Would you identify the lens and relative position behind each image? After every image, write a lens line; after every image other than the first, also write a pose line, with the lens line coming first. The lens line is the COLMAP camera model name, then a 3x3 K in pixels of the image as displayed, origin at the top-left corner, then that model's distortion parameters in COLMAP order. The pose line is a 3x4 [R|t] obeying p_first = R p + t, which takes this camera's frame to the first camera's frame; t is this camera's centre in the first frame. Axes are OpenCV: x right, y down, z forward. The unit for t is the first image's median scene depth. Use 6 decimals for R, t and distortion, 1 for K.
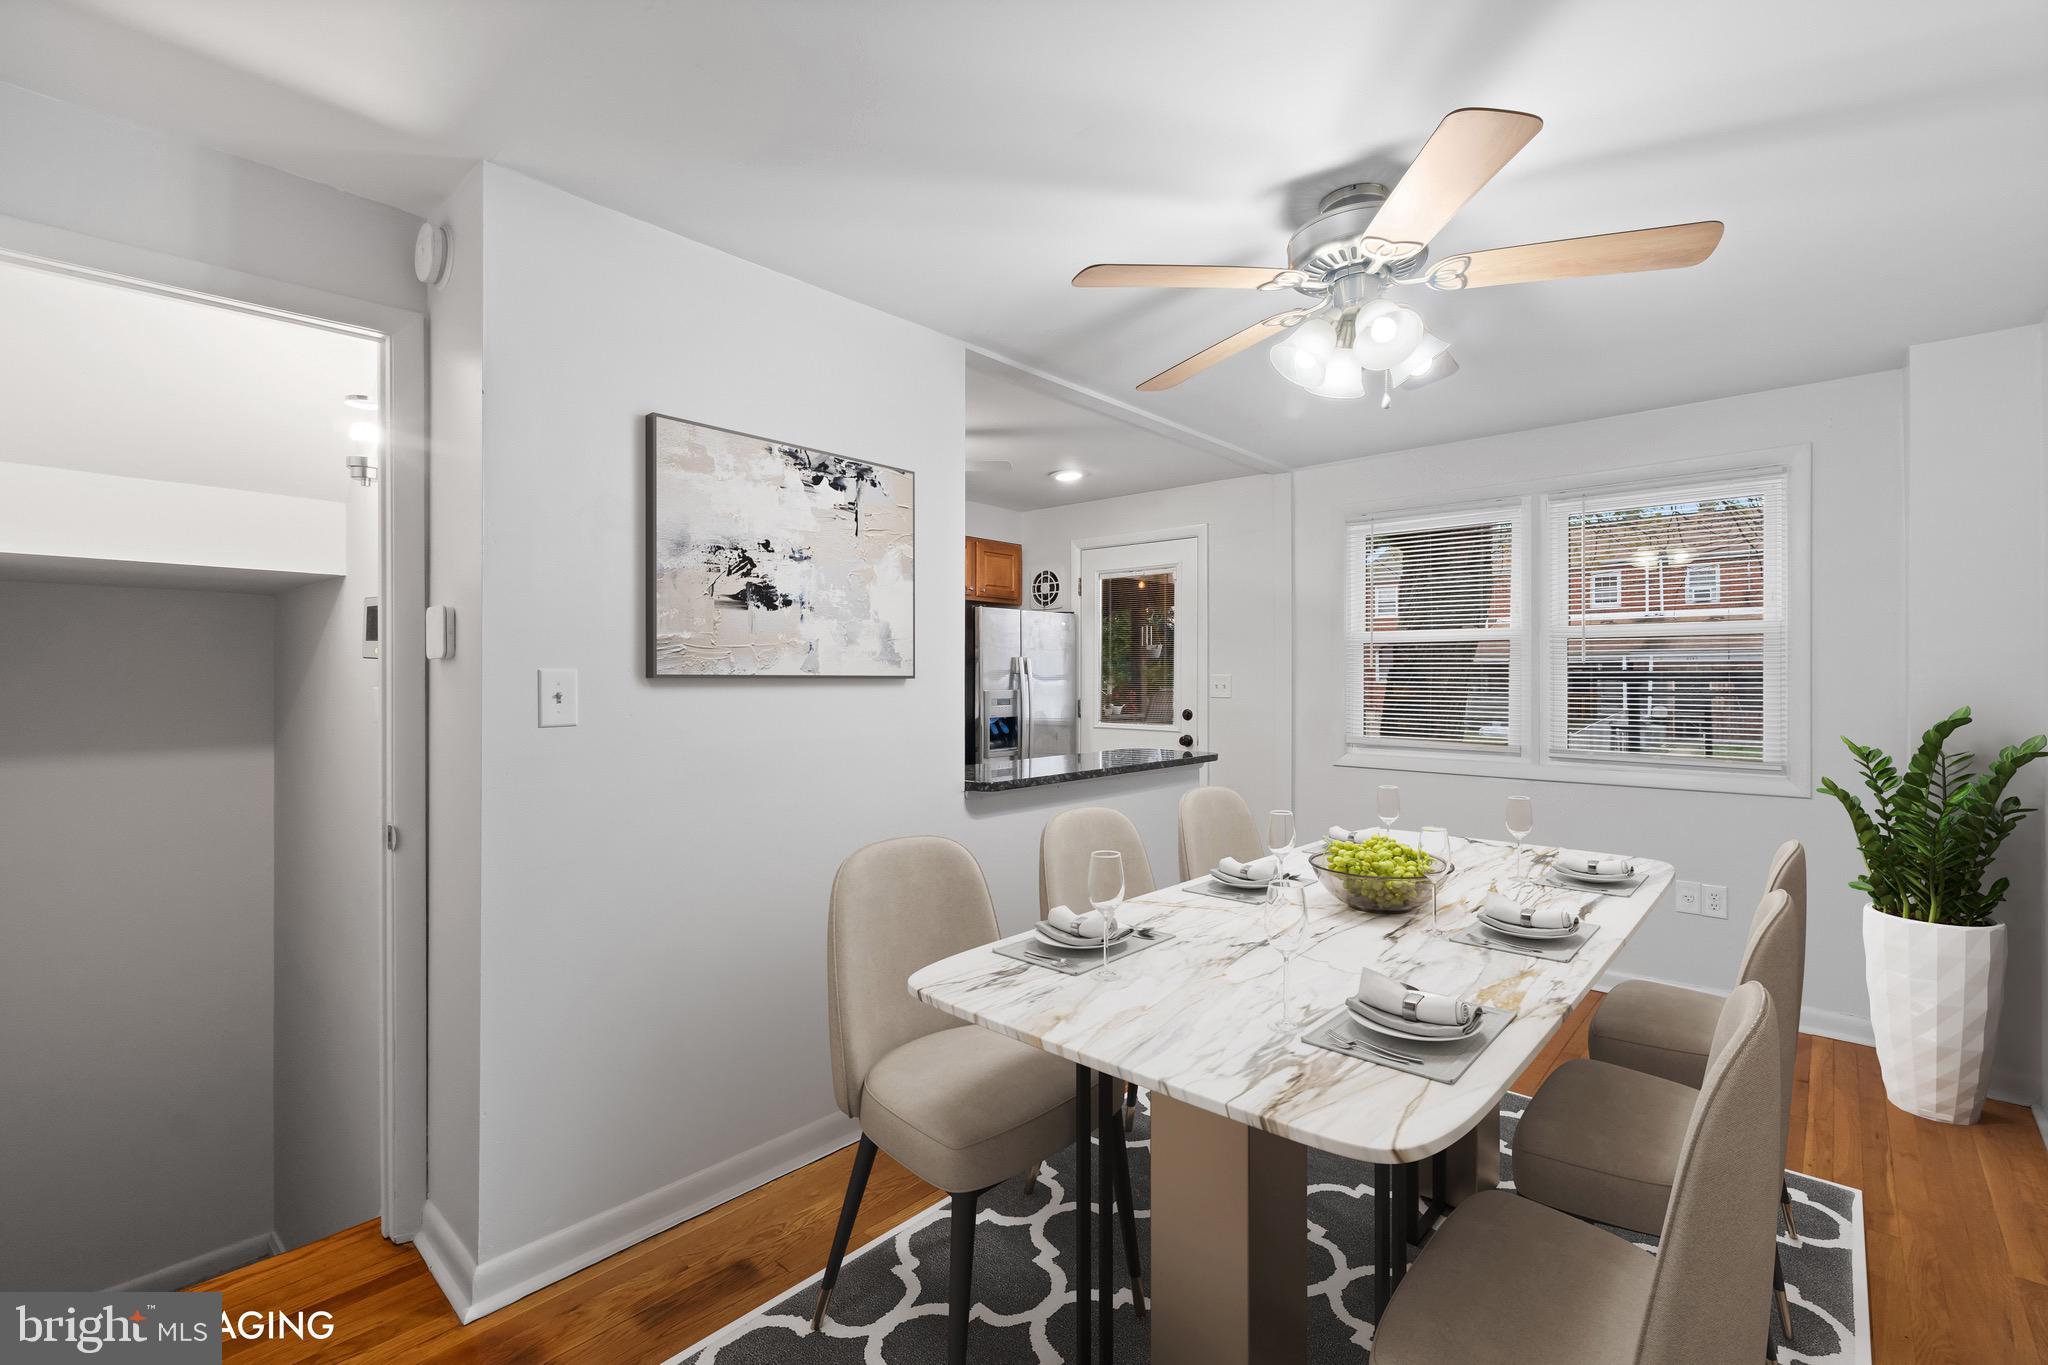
lens RADIAL K [[884.7, 0, 1022.8], [0, 884.7, 675.5], [0, 0, 1]] dist [-0.000051, 0.000000]
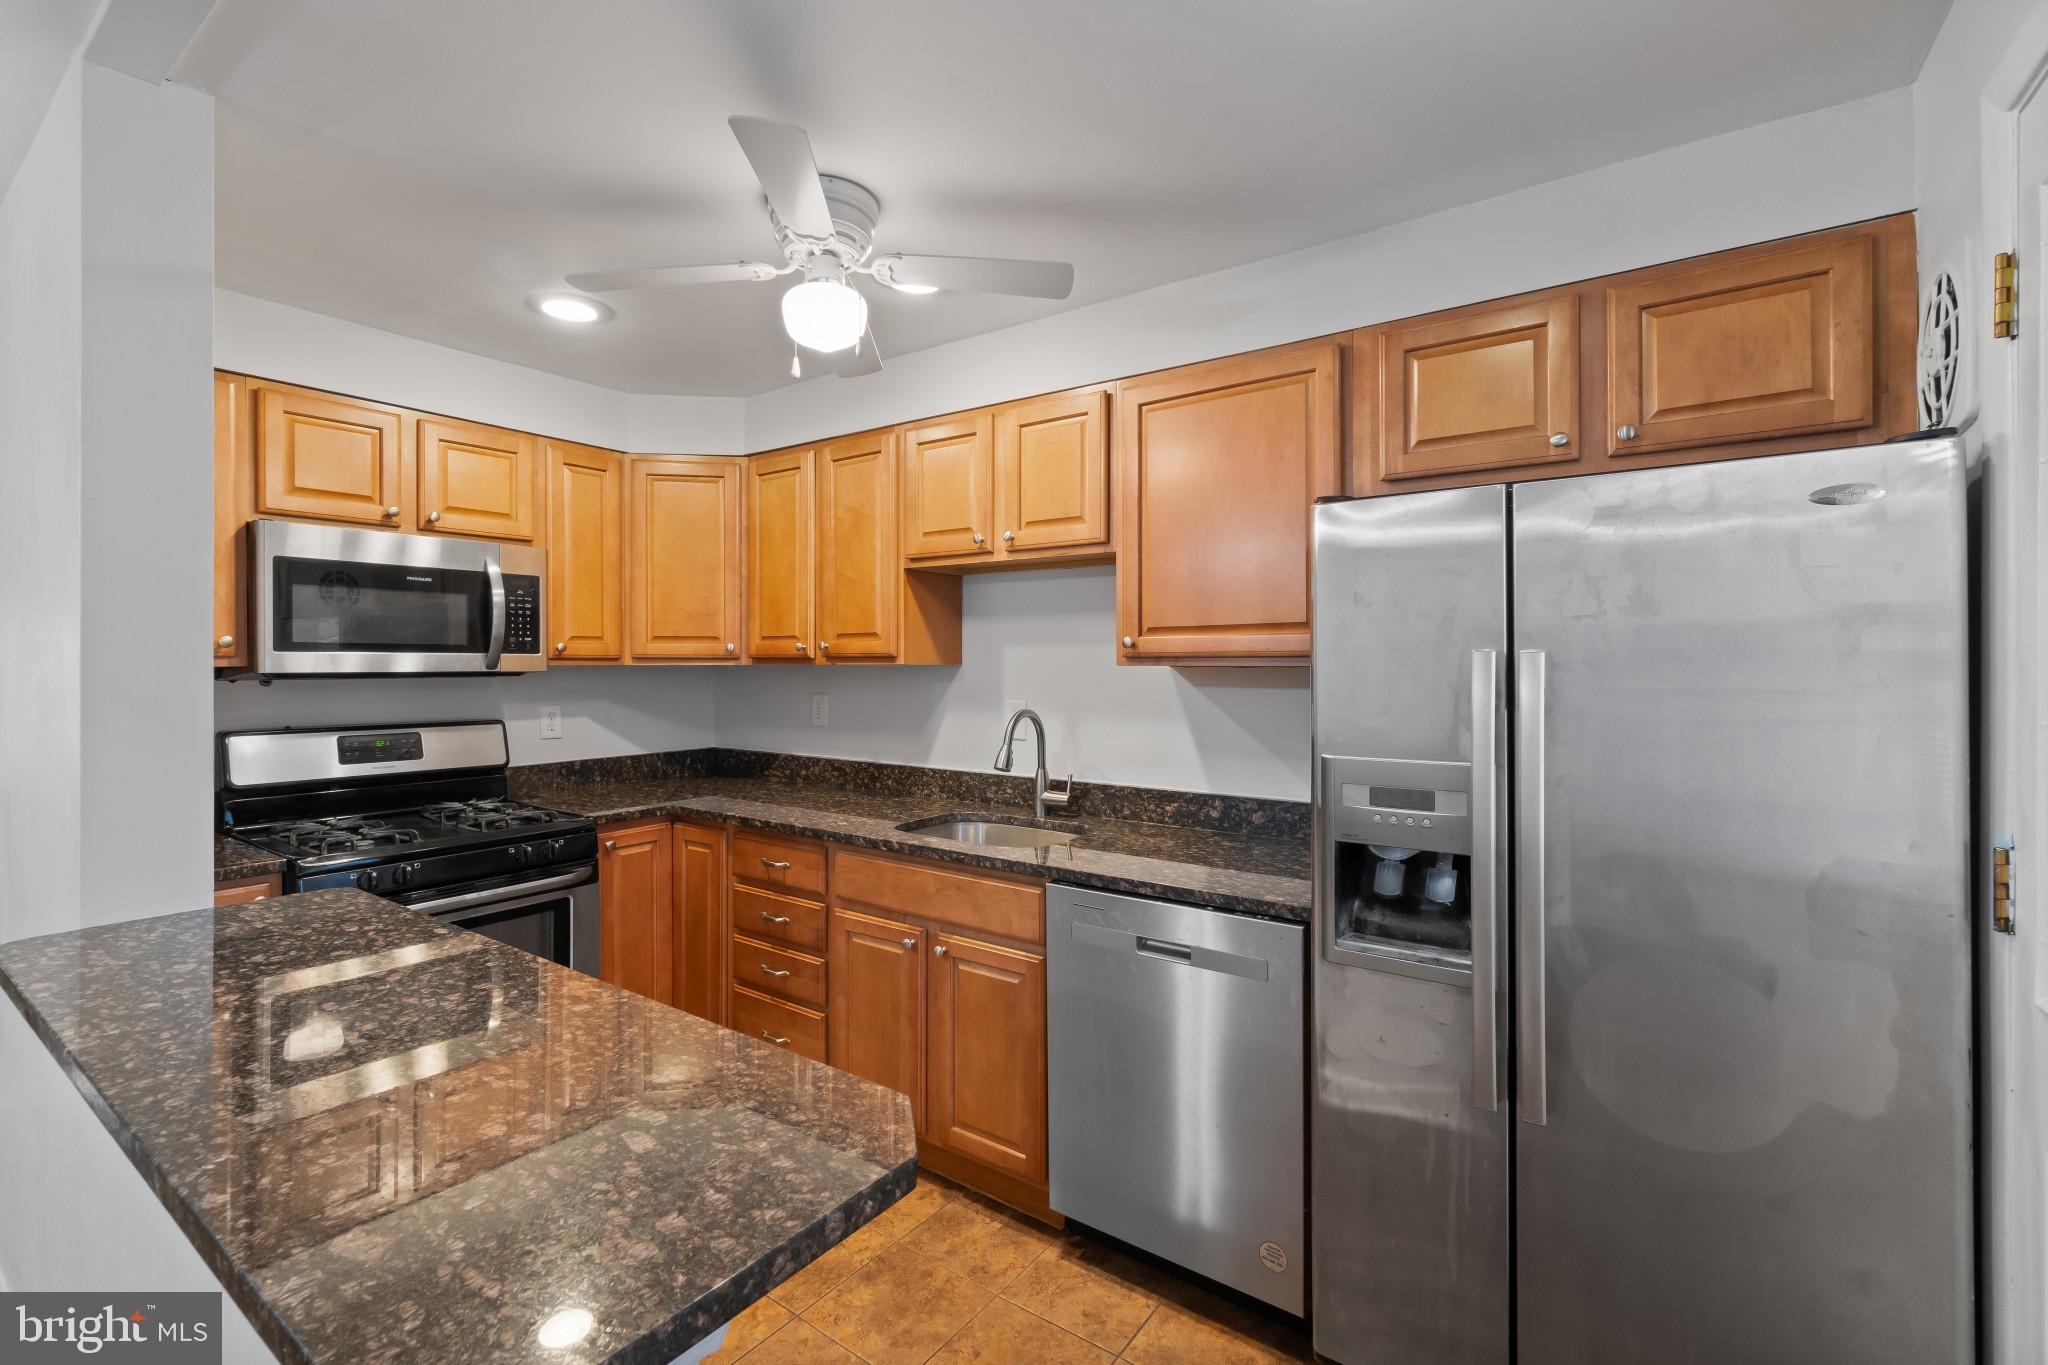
lens RADIAL K [[902.3, 0, 1009.5], [0, 902.3, 659.3], [0, 0, 1]] dist [-0.004787, 0.000917]
pose [[0.105592, -0.003061, -0.994405, 0.247970], [-0.001374, 0.999994, -0.003224, -0.015048], [0.994409, 0.001706, 0.105587, 0.748554]]
